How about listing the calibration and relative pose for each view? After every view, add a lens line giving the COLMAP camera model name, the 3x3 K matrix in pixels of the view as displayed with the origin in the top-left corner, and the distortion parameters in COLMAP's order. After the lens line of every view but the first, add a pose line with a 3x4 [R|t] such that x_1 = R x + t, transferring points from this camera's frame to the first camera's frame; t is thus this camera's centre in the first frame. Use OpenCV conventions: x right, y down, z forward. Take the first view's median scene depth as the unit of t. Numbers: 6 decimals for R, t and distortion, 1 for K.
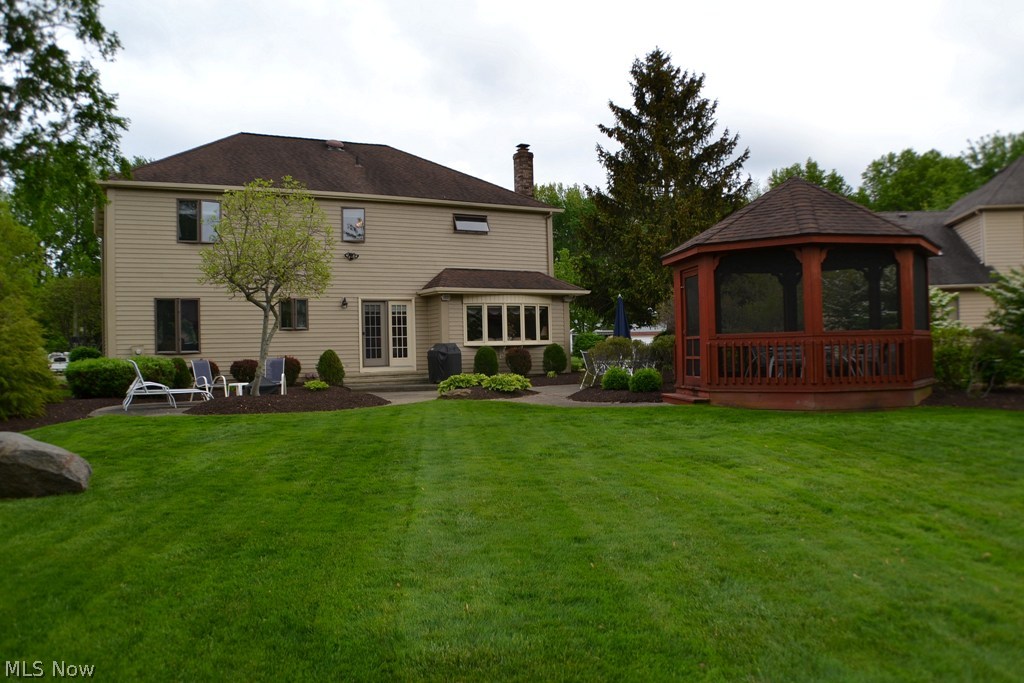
lens RADIAL K [[973.0, 0, 511.6], [0, 973.0, 340.2], [0, 0, 1]] dist [-0.001967, 0.000000]
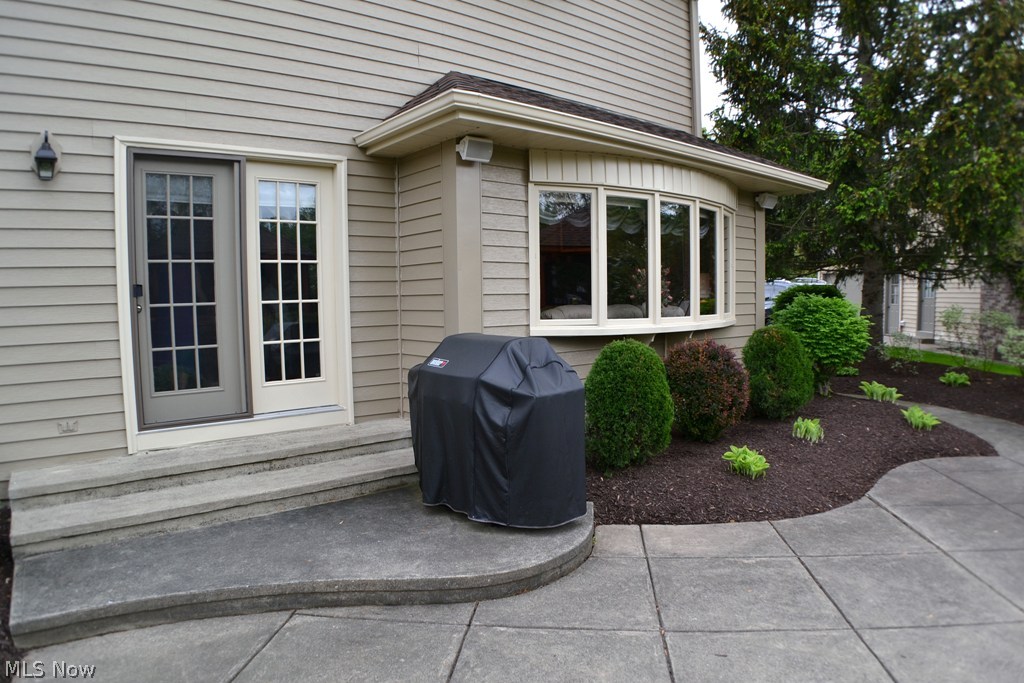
lens RADIAL K [[659.0, 0, 511.1], [0, 659.0, 341.8], [0, 0, 1]] dist [-0.107402, 0.001167]
pose [[0.982098, -0.004173, 0.188323, -0.089989], [-0.010917, 0.996813, 0.079024, -0.007474], [-0.188052, -0.079665, 0.978923, 0.820284]]
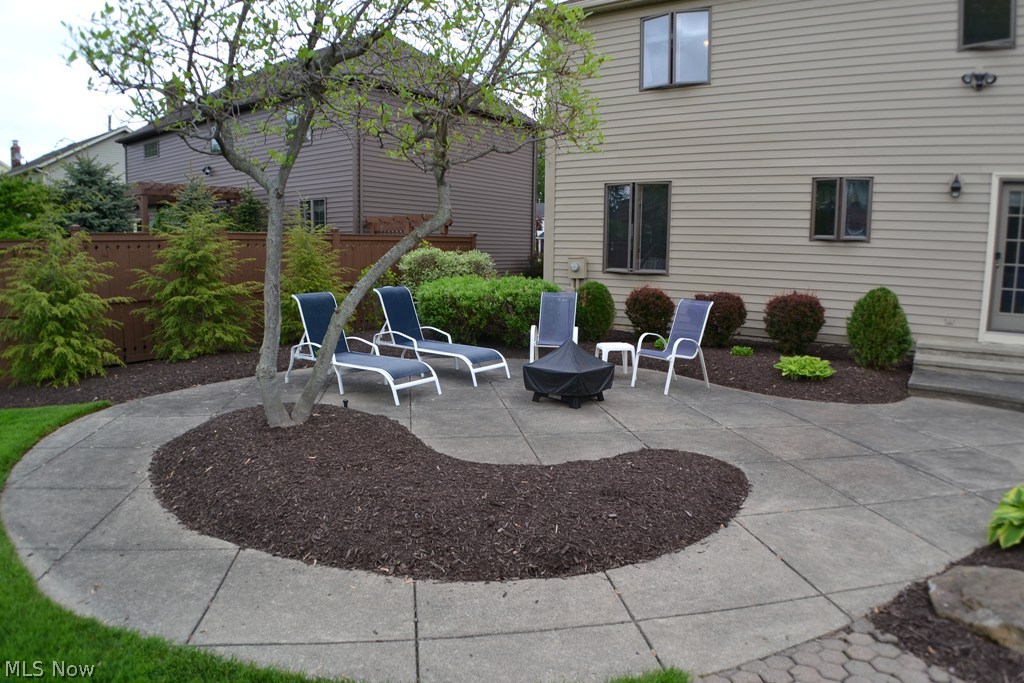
lens RADIAL K [[659.0, 0, 509.2], [0, 659.0, 341.3], [0, 0, 1]] dist [-0.107402, 0.001167]
pose [[0.471546, 0.155629, -0.868000, -0.008282], [-0.019491, 0.985903, 0.166180, -0.010325], [0.881626, -0.061444, 0.467932, 0.664238]]
